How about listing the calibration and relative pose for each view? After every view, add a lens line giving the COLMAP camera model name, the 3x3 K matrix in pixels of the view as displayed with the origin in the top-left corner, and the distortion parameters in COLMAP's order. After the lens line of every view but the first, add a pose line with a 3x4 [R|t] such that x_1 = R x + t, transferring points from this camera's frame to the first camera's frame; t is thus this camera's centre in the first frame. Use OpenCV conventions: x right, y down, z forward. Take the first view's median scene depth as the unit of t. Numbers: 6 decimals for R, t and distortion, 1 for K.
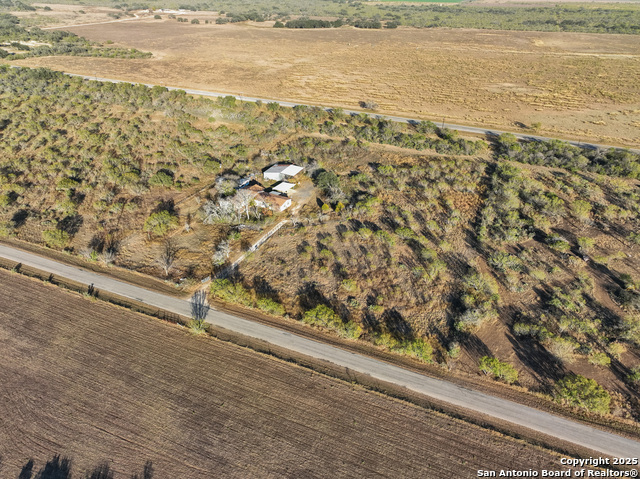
lens RADIAL K [[449.2, 0, 320.0], [0, 449.2, 239.5], [0, 0, 1]] dist [-0.006416, 0.024022]
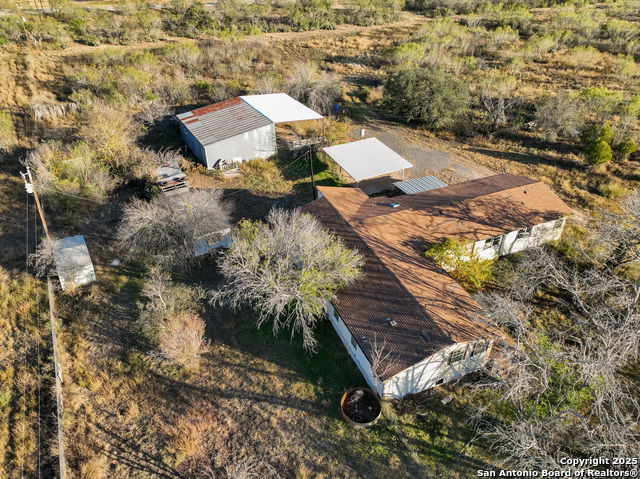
lens RADIAL K [[449.2, 0, 320.0], [0, 449.2, 239.5], [0, 0, 1]] dist [-0.006416, 0.024022]
pose [[0.619810, -0.451399, 0.641930, -0.393393], [0.389544, 0.887083, 0.247667, -0.210346], [-0.681242, 0.096554, 0.725663, 1.173579]]
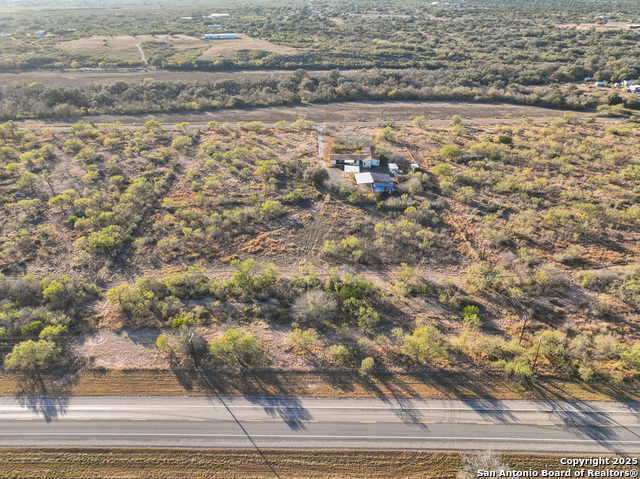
lens RADIAL K [[449.2, 0, 320.0], [0, 449.2, 239.5], [0, 0, 1]] dist [-0.006416, 0.024022]
pose [[-0.906922, 0.201966, -0.369732, 0.566825], [-0.217635, 0.526842, 0.821628, -1.251599], [0.360732, 0.825619, -0.433850, 2.196752]]
